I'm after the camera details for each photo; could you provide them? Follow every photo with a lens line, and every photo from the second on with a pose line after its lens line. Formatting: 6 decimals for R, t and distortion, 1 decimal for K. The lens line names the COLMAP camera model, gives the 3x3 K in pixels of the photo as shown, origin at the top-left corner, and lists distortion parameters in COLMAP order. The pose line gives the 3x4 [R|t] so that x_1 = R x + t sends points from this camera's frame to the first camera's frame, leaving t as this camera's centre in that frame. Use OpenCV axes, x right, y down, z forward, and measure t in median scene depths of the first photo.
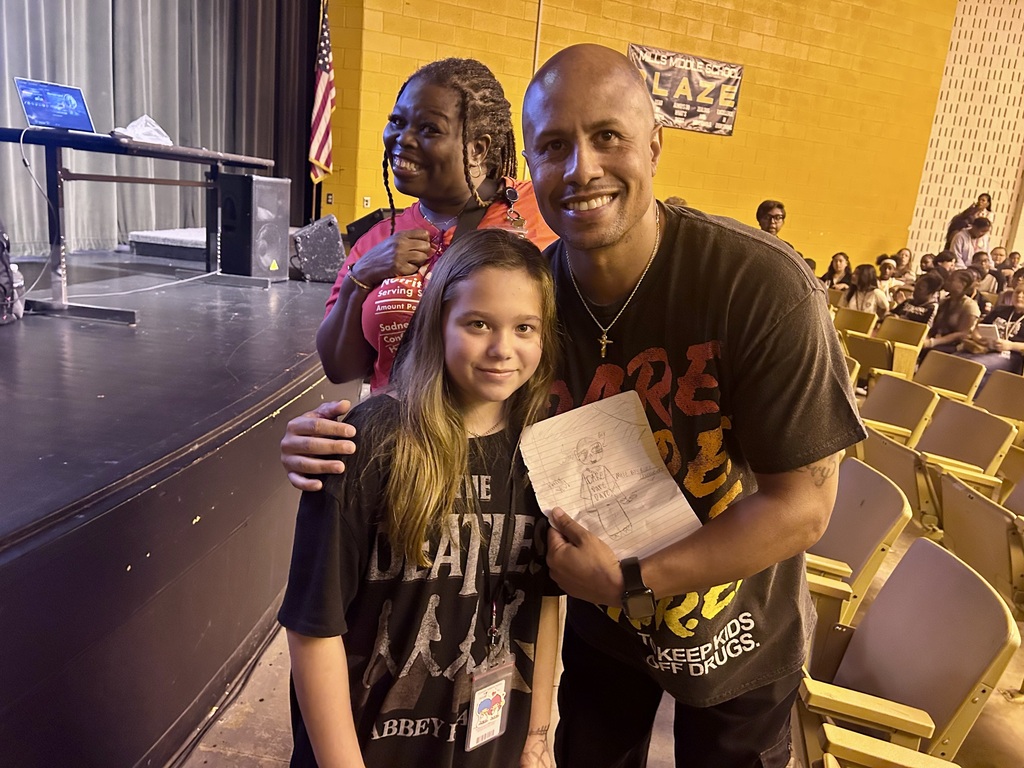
lens RADIAL K [[777.0, 0, 511.0], [0, 777.0, 381.1], [0, 0, 1]] dist [0.041227, -0.052122]
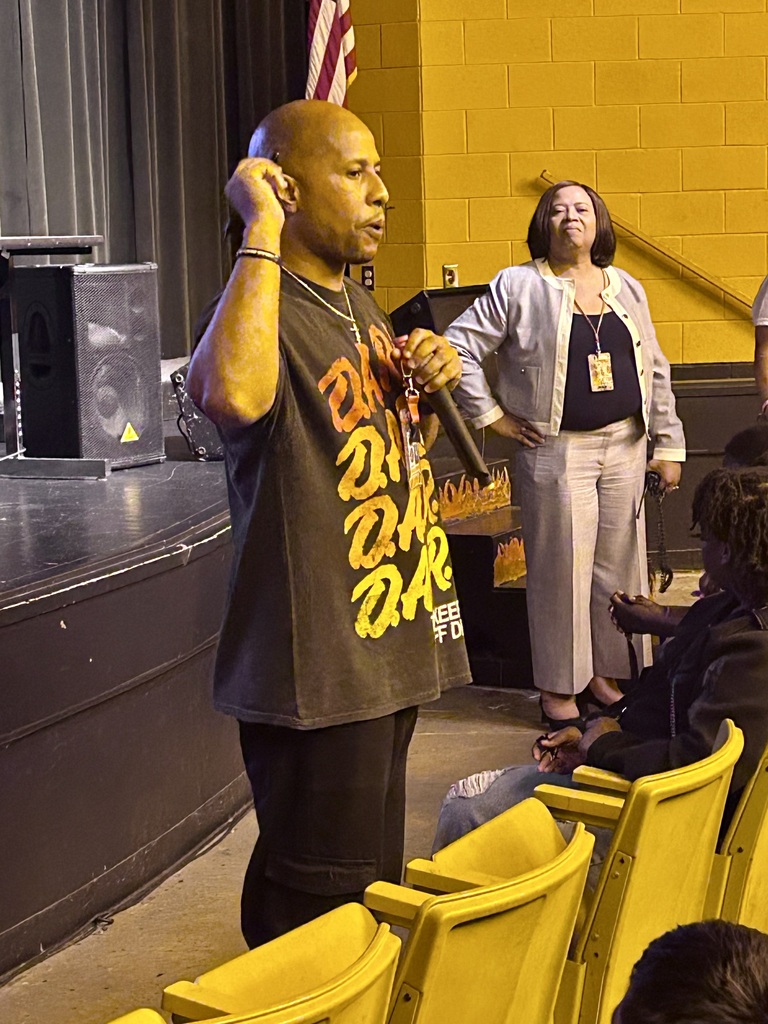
lens RADIAL K [[2446.4, 0, 384.5], [0, 2446.4, 512.7], [0, 0, 1]] dist [0.340163, 0.000000]
pose [[0.940495, -0.078830, -0.330536, 0.195850], [0.039856, 0.991596, -0.123083, 0.055151], [0.337461, 0.102585, 0.935733, -0.225274]]
